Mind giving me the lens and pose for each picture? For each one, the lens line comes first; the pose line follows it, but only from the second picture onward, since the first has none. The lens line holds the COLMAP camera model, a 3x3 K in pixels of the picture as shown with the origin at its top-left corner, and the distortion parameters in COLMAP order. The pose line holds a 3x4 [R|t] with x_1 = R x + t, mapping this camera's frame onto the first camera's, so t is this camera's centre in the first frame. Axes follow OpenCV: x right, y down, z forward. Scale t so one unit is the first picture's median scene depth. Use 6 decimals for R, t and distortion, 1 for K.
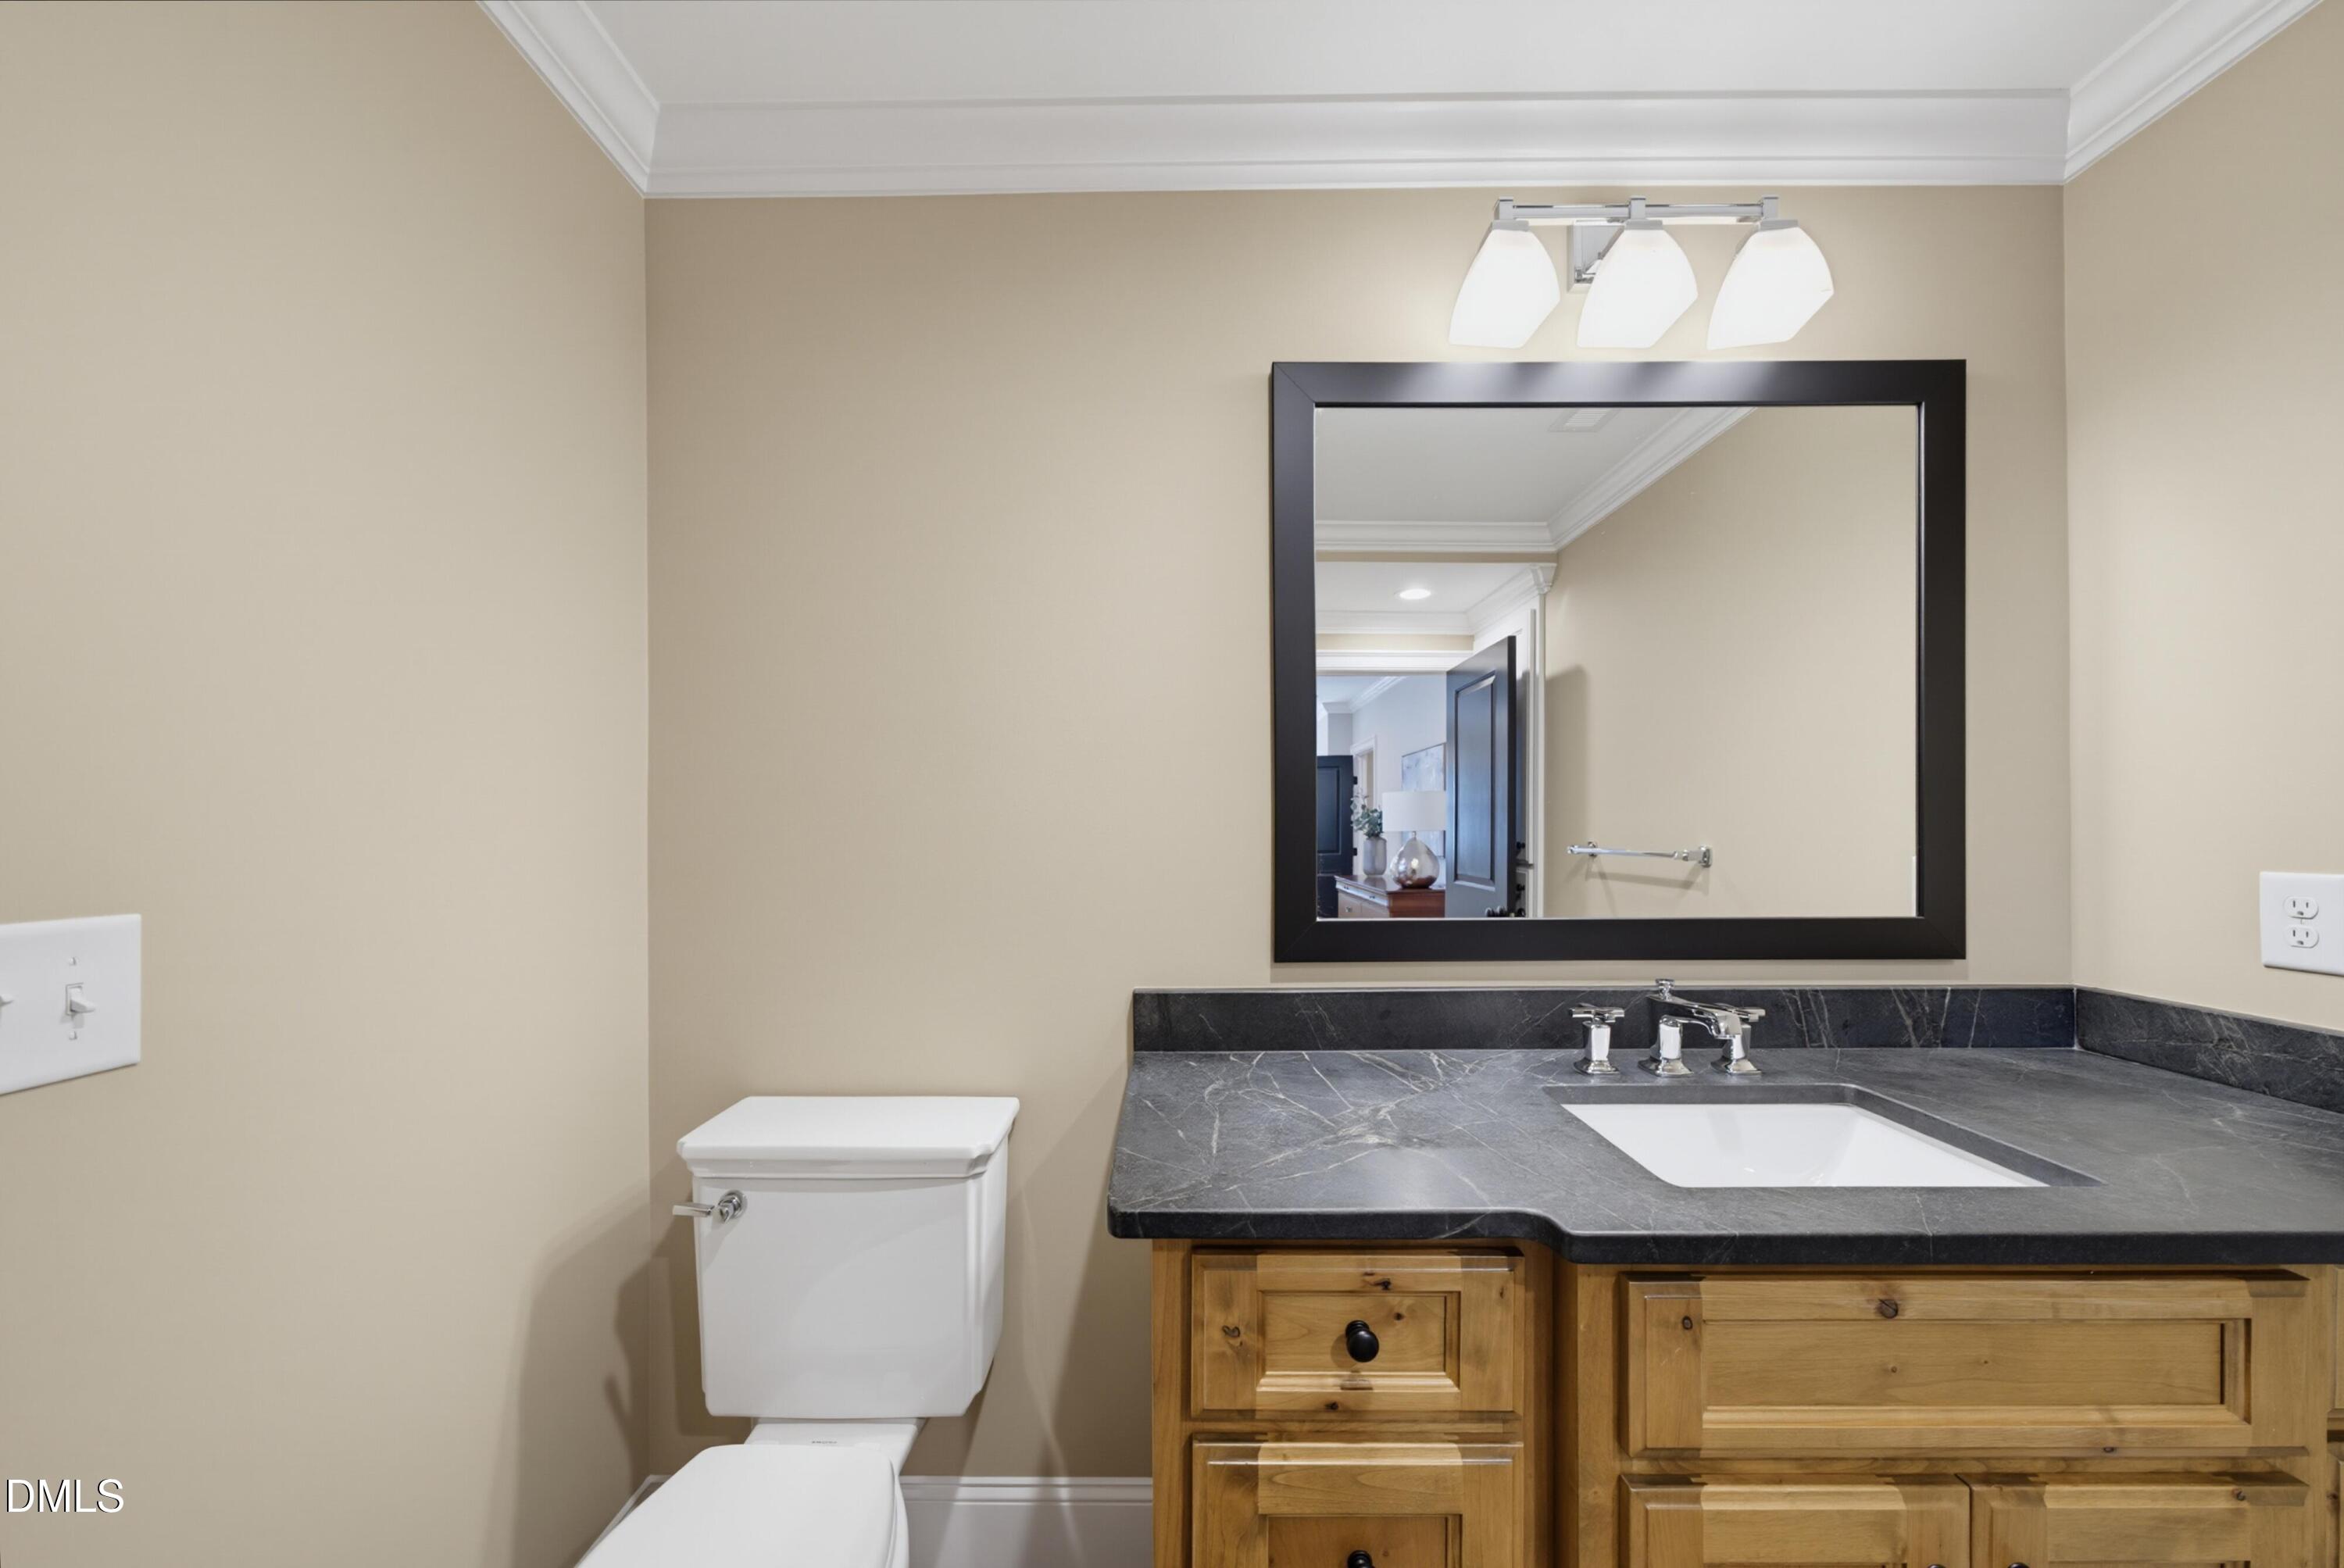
lens RADIAL K [[801.9, 0, 1177.7], [0, 801.9, 830.1], [0, 0, 1]] dist [-0.003002, 0.000954]
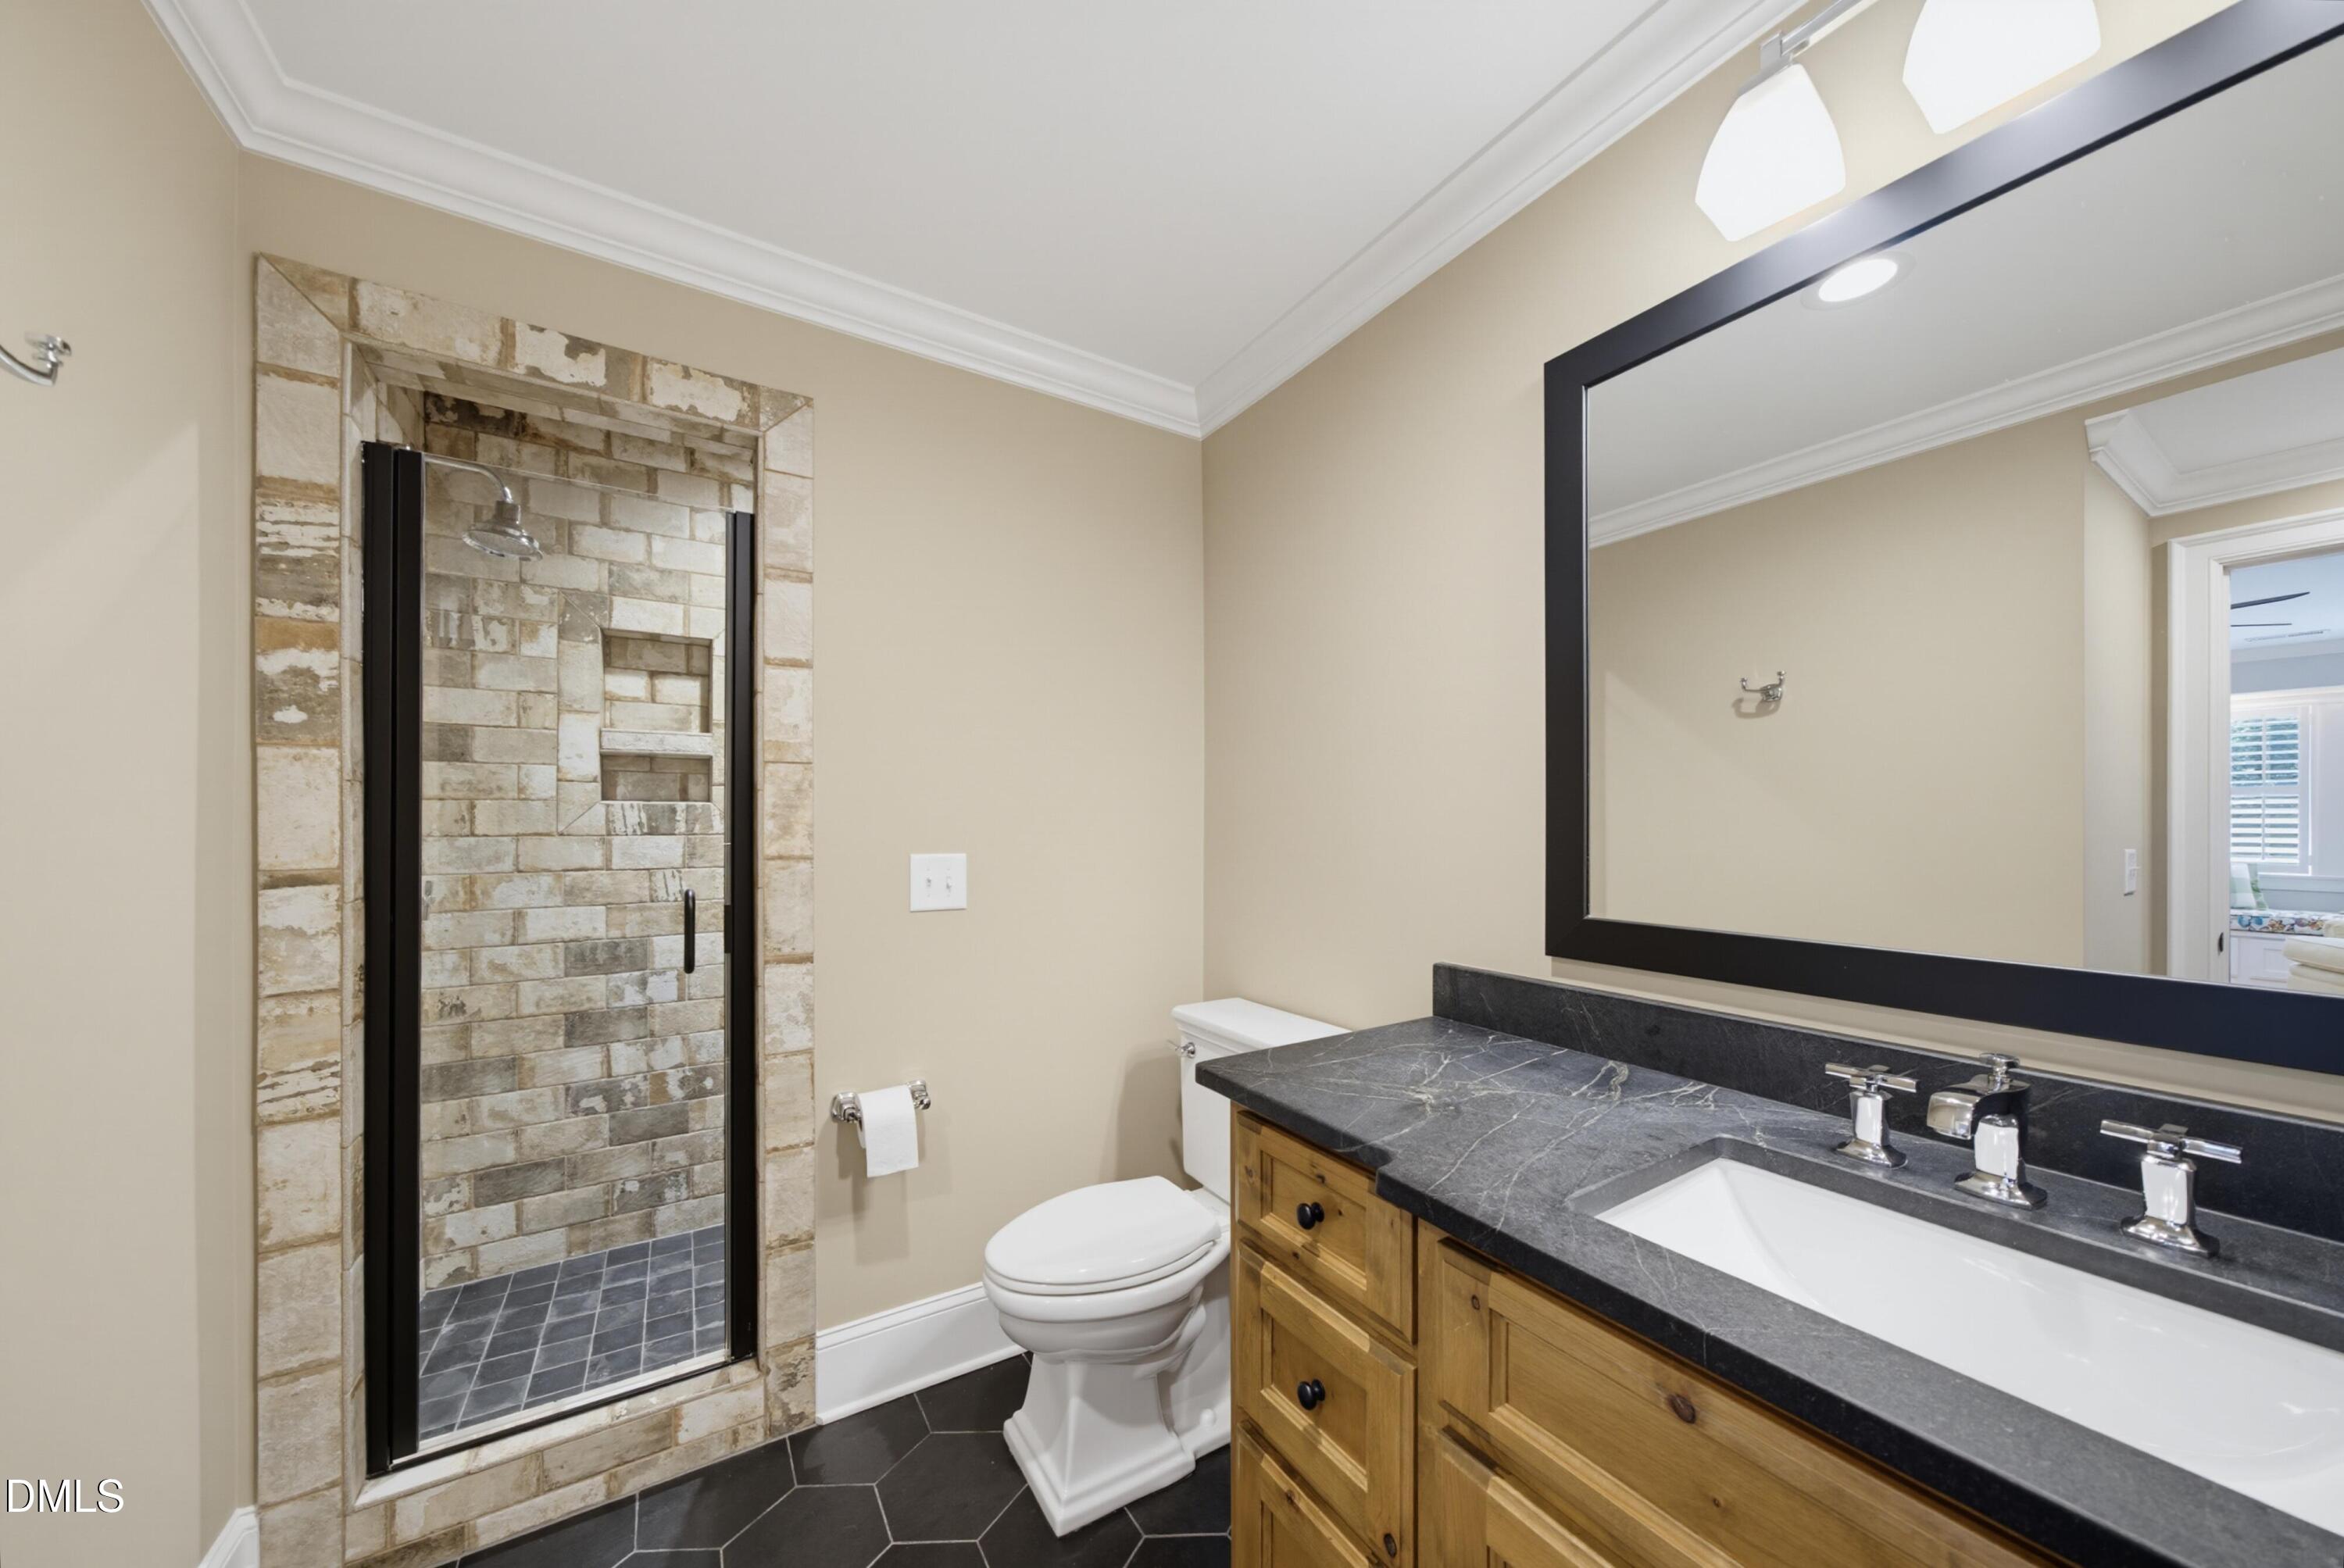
lens RADIAL K [[801.9, 0, 1155.3], [0, 801.9, 805.4], [0, 0, 1]] dist [-0.003002, 0.000954]
pose [[0.530268, -0.012444, -0.847739, 0.874478], [0.002664, 0.999912, -0.013012, -0.014091], [0.847826, 0.004641, 0.530254, 0.058985]]
